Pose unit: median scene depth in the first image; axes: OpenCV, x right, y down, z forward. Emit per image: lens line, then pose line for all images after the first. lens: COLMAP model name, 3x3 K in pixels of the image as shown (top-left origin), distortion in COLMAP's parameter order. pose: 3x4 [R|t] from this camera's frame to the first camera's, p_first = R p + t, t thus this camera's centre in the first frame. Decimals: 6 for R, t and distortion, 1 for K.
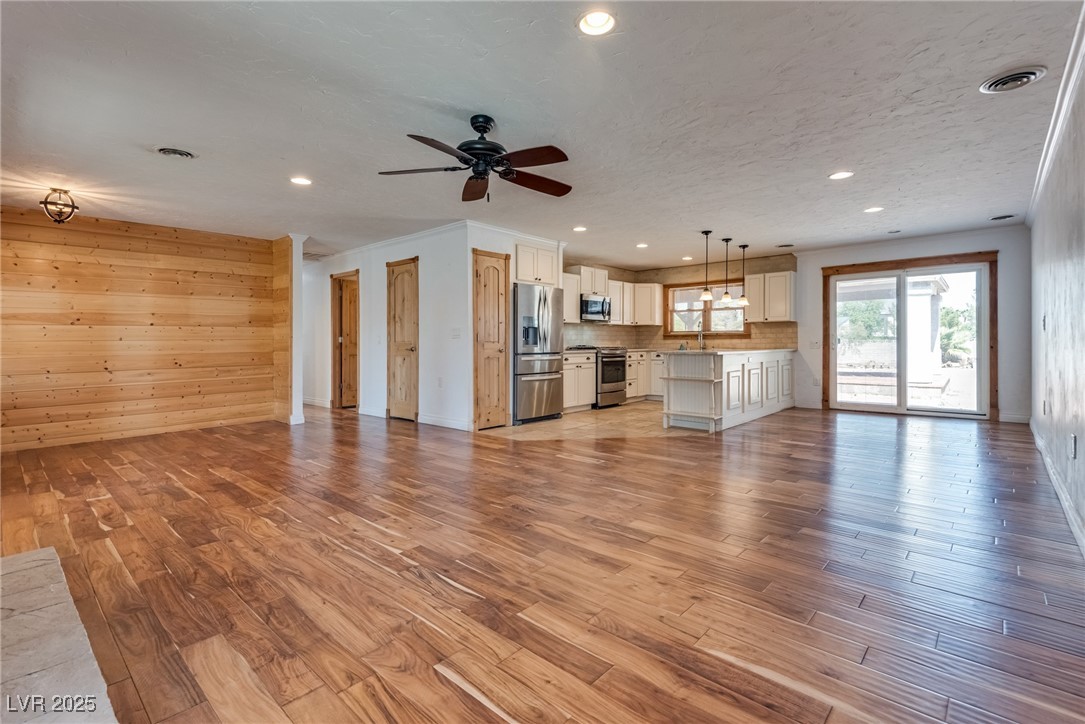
lens RADIAL K [[495.0, 0, 542.1], [0, 495.0, 351.1], [0, 0, 1]] dist [0.027882, -0.000141]
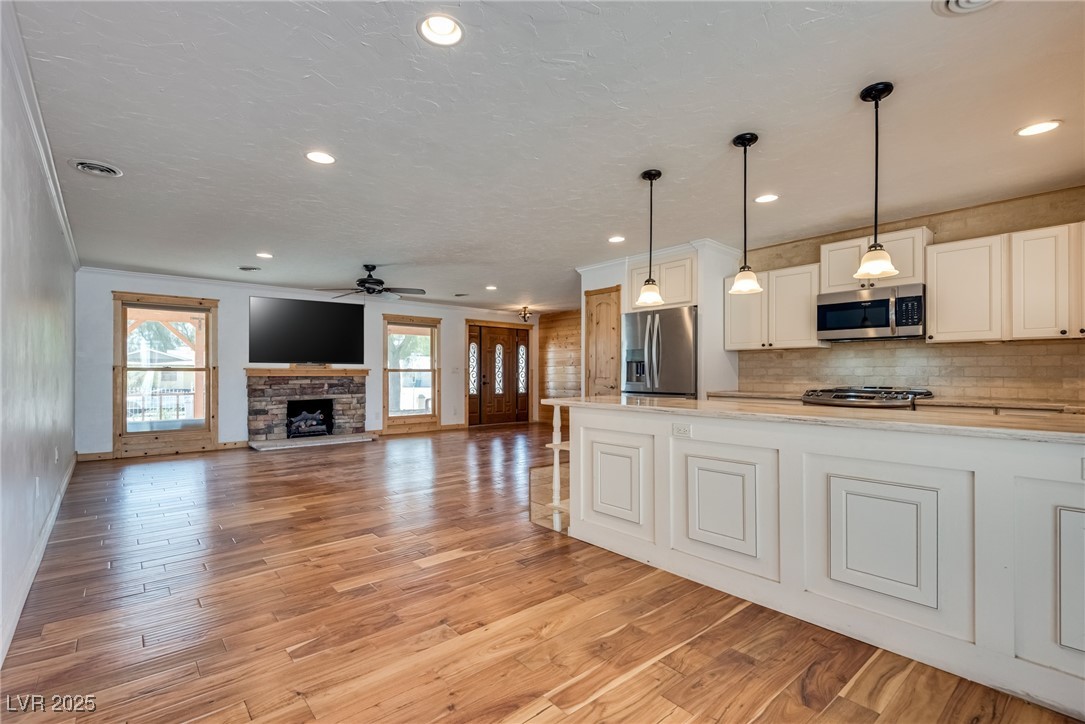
lens RADIAL K [[493.9, 0, 541.7], [0, 493.9, 365.4], [0, 0, 1]] dist [0.034740, -0.018776]
pose [[-0.122183, -0.007503, -0.992479, 0.721091], [-0.015478, 0.999864, -0.005653, -0.028807], [0.992387, 0.014671, -0.122283, 0.793488]]
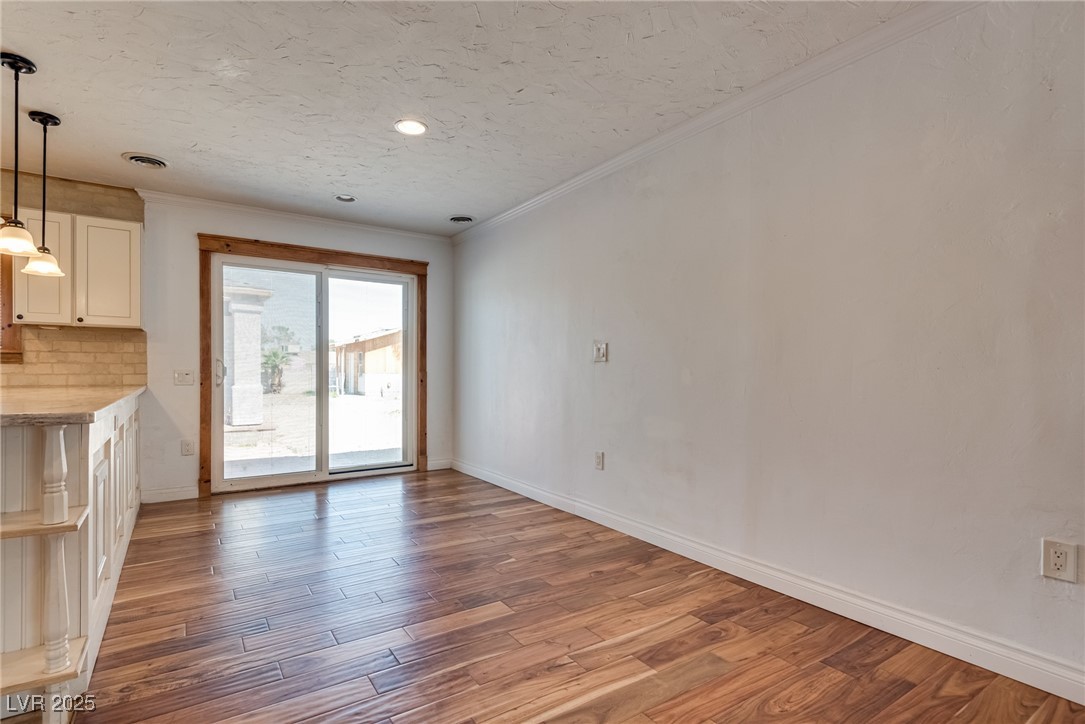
lens RADIAL K [[518.4, 0, 519.8], [0, 518.4, 374.4], [0, 0, 1]] dist [0.015547, -0.001117]
pose [[0.261980, 0.001805, 0.965072, 0.111191], [0.007071, 0.999968, -0.003790, -0.012082], [-0.965047, 0.007817, 0.261959, 0.527311]]
